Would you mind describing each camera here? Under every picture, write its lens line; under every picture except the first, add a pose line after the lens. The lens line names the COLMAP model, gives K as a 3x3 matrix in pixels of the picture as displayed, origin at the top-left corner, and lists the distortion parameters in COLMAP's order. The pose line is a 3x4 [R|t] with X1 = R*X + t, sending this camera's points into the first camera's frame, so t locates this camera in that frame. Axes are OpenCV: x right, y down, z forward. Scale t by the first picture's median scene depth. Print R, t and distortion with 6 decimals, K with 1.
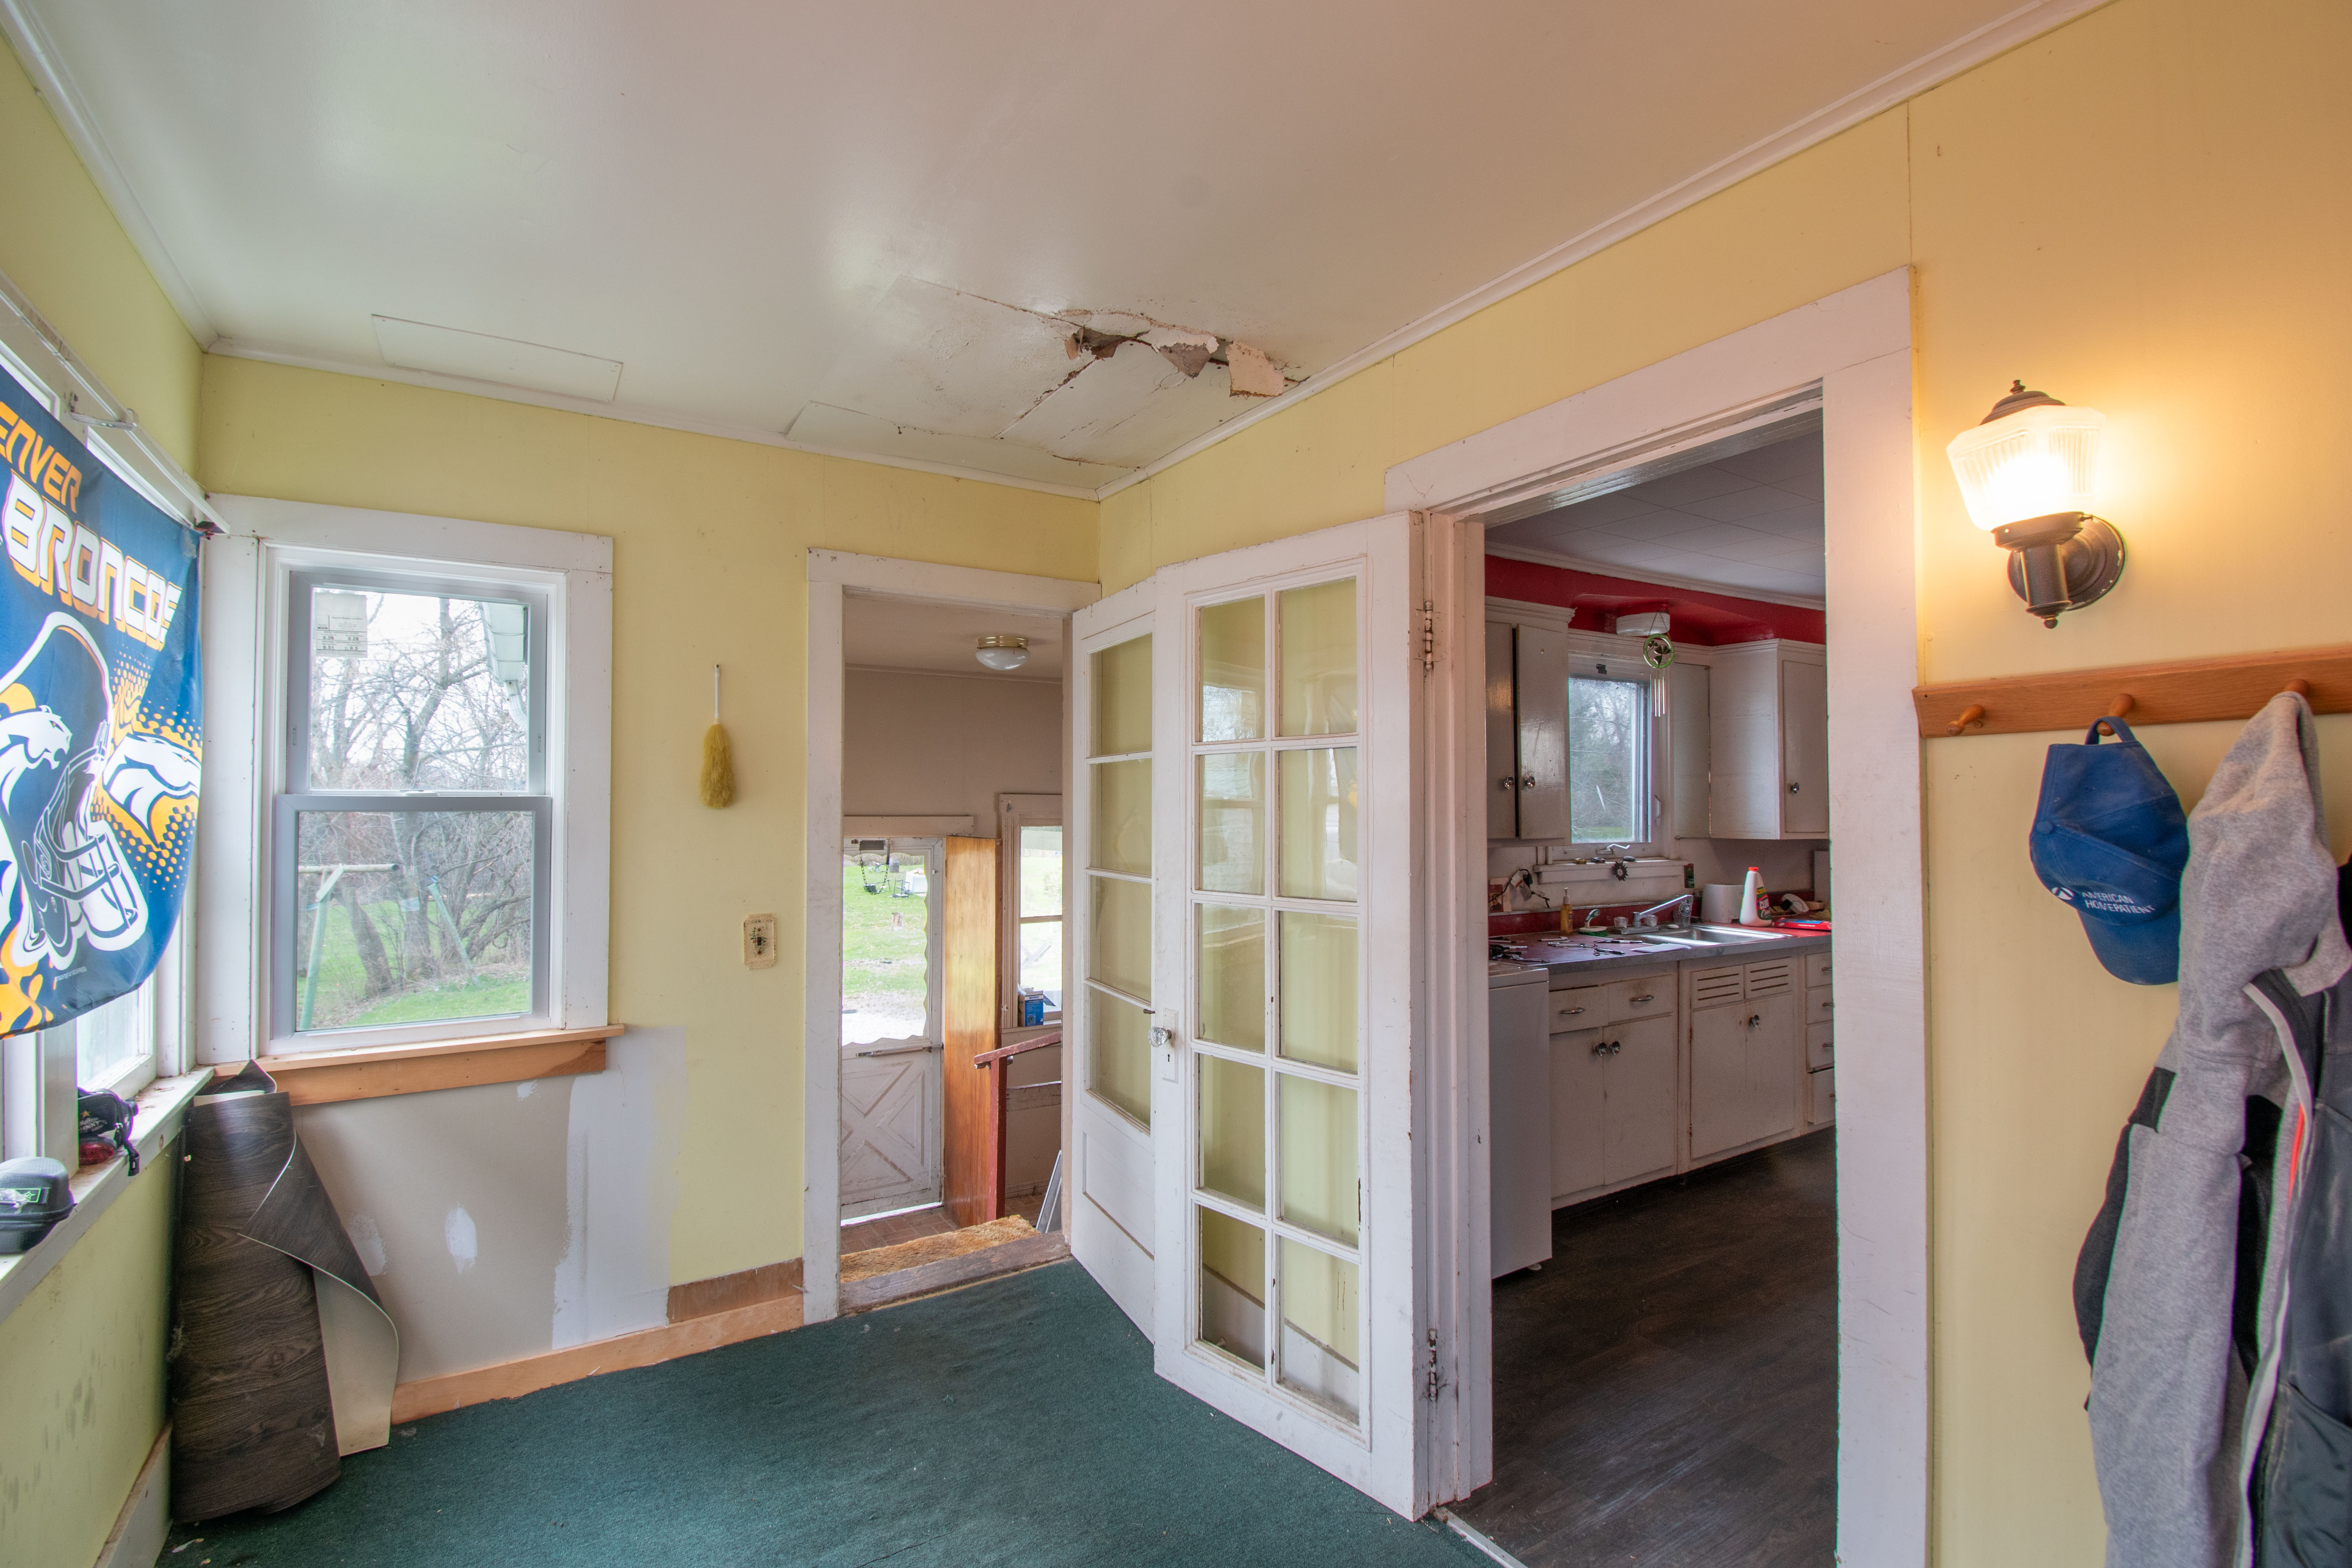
lens RADIAL K [[1089.1, 0, 1181.4], [0, 1089.1, 789.0], [0, 0, 1]] dist [0.020907, -0.027501]
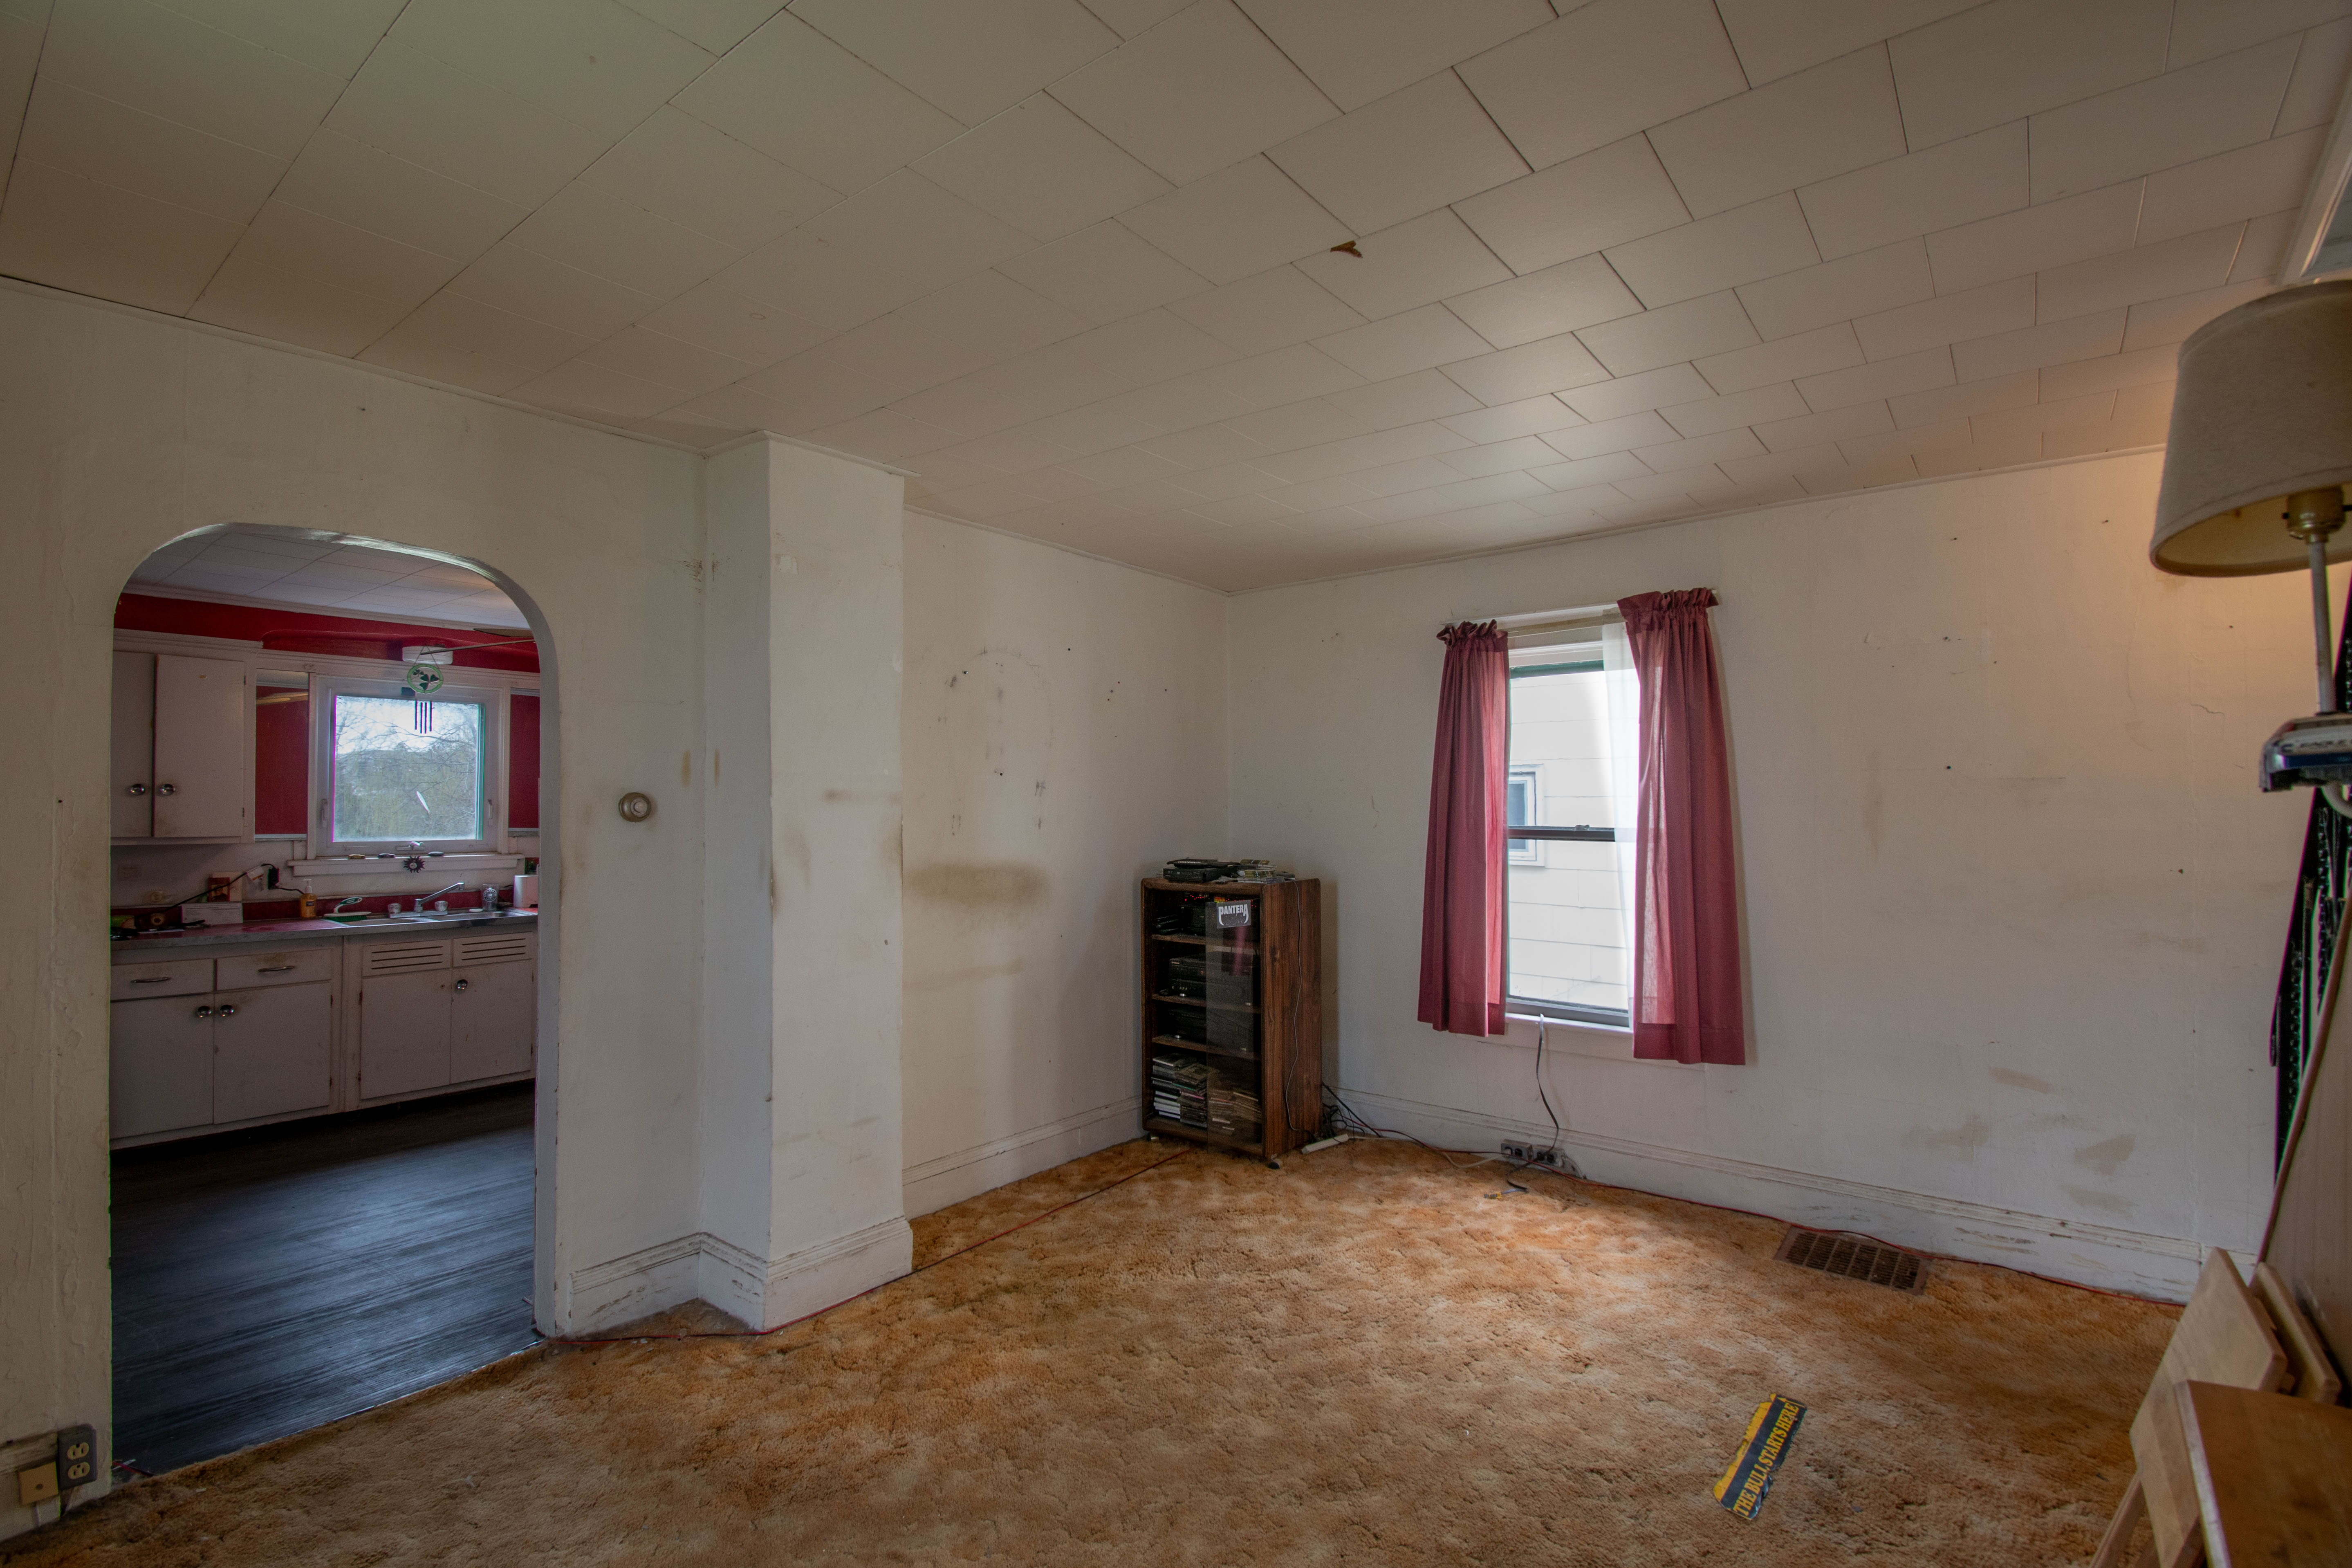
lens RADIAL K [[1089.1, 0, 1181.4], [0, 1089.1, 789.0], [0, 0, 1]] dist [0.020907, -0.027501]
pose [[0.951753, 0.006315, 0.306800, 0.866717], [-0.006173, 0.999980, -0.001434, -0.009389], [-0.306803, -0.000529, 0.951773, -0.389259]]
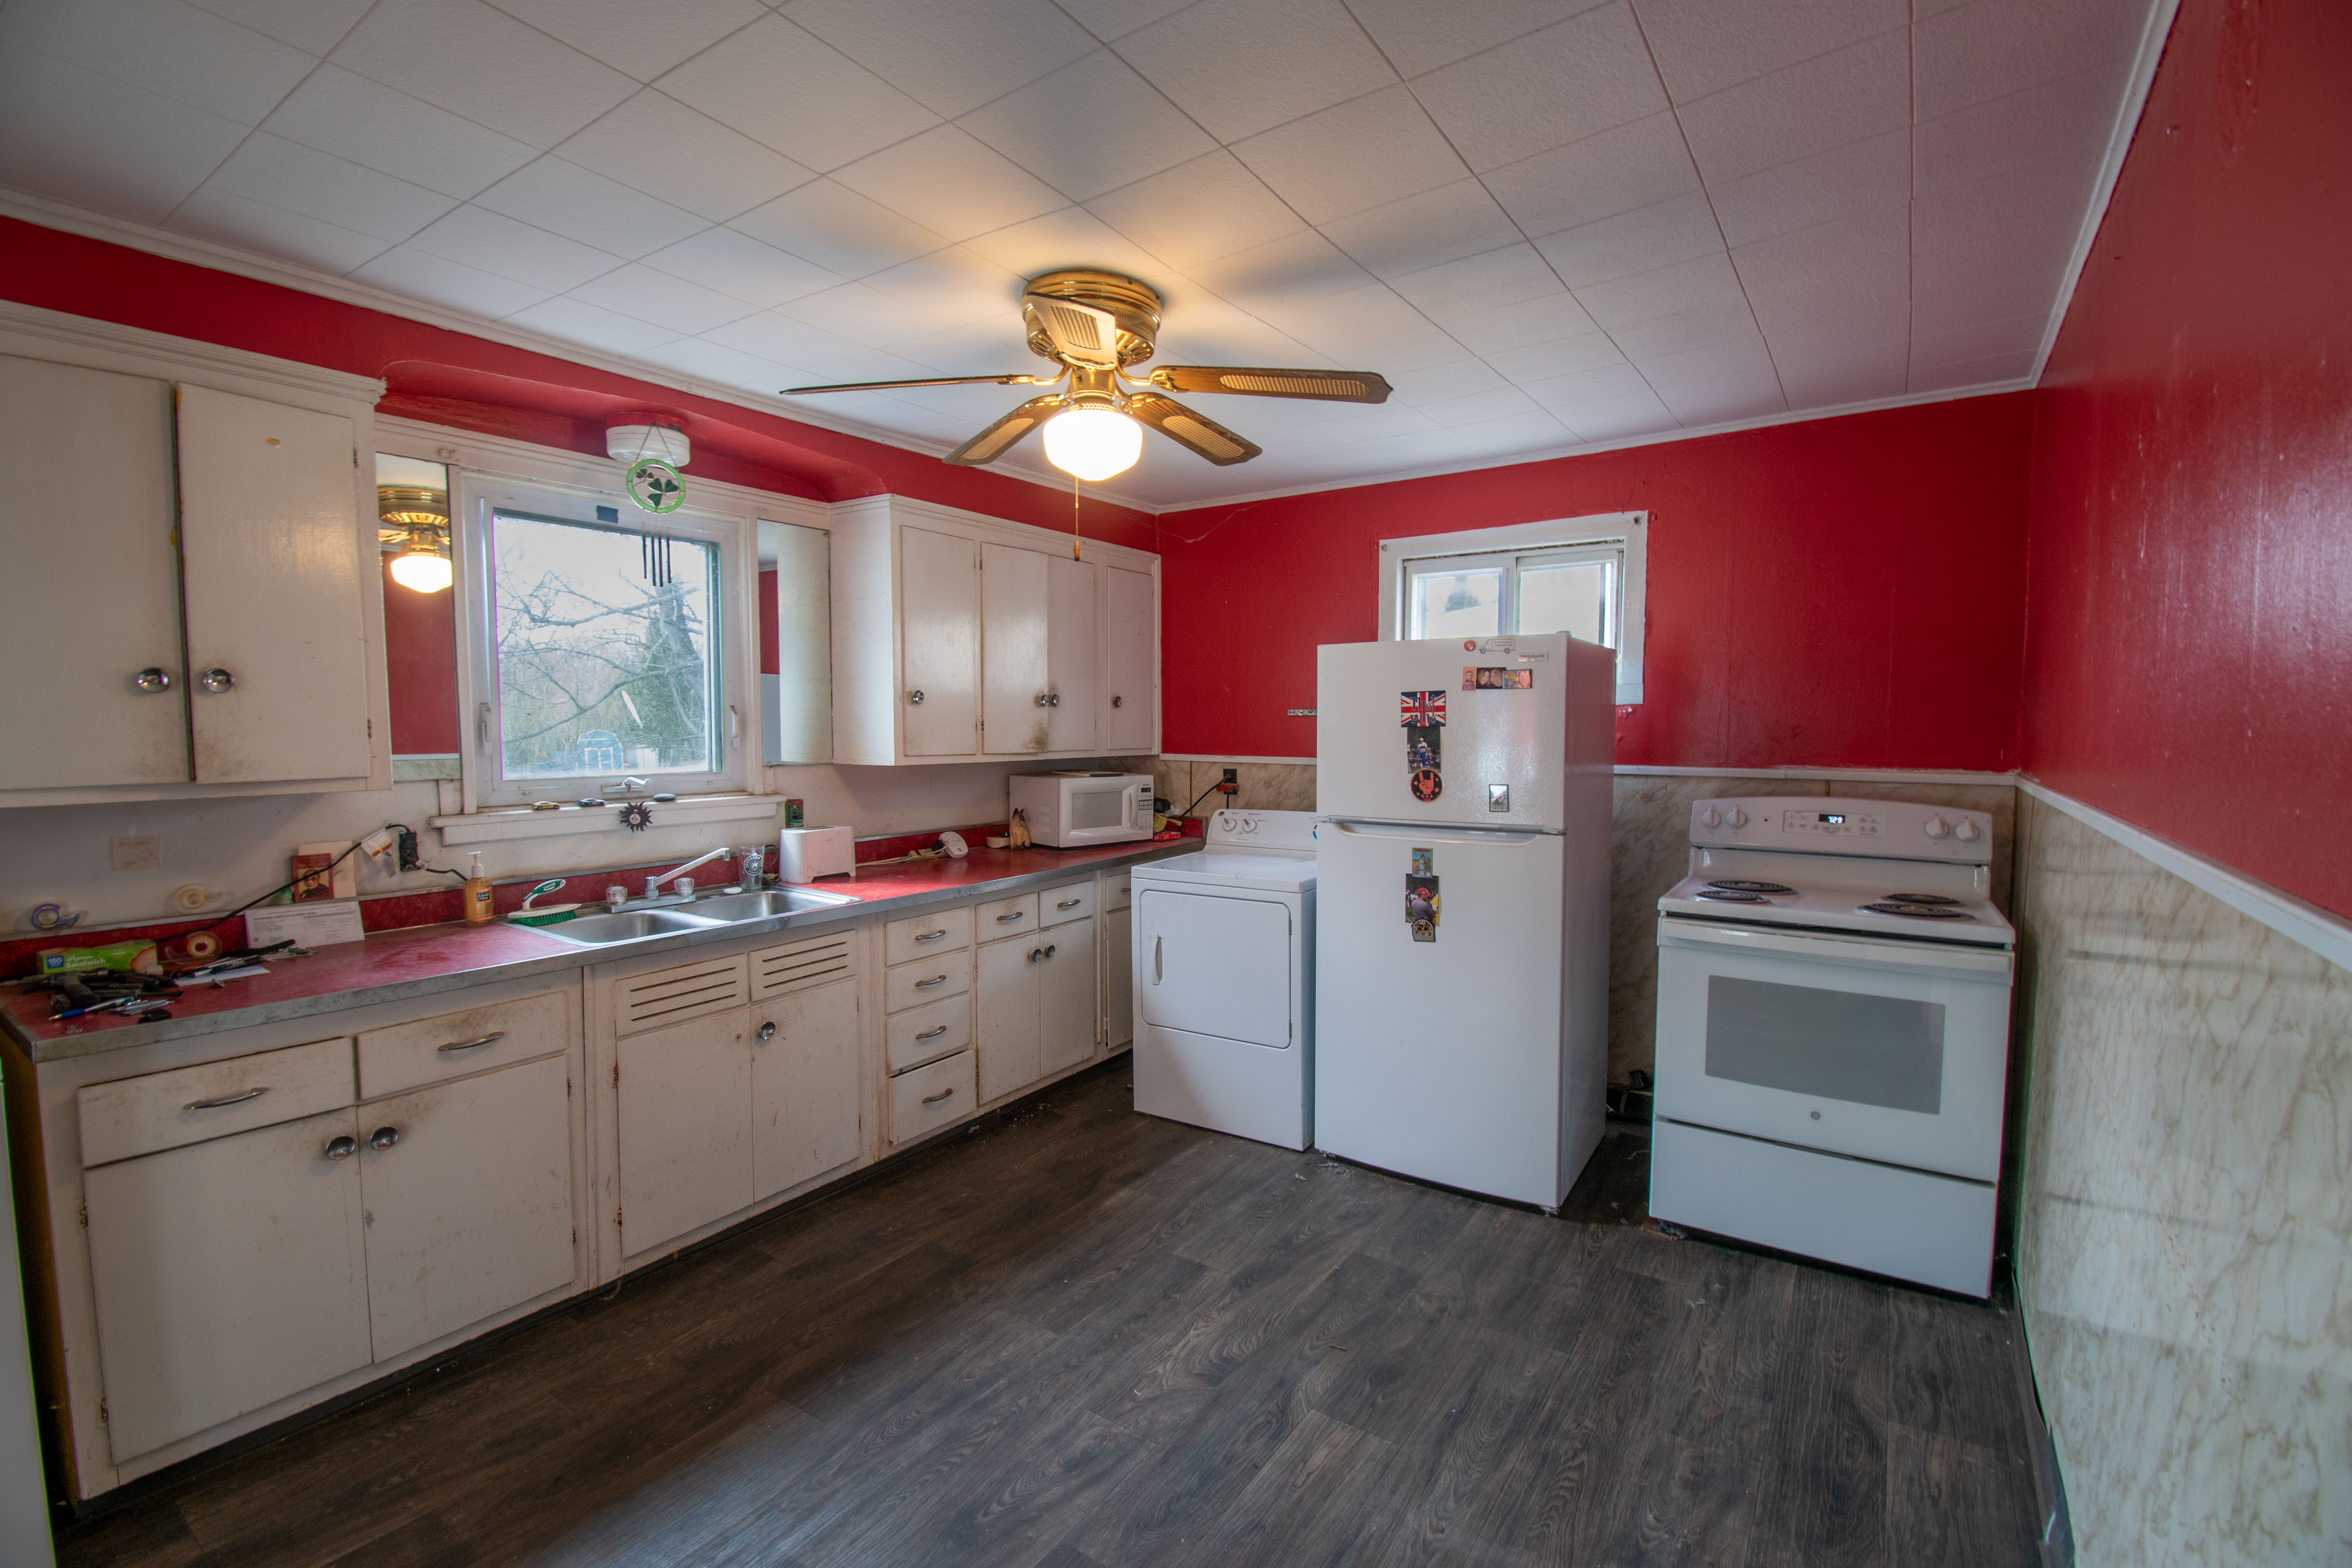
lens RADIAL K [[1030.2, 0, 1168.6], [0, 1030.2, 785.3], [0, 0, 1]] dist [0.019730, -0.026501]
pose [[0.925738, -0.024611, 0.377365, 0.489523], [-0.005833, 0.996832, 0.079322, 0.002942], [-0.378122, -0.075632, 0.922661, 0.294754]]
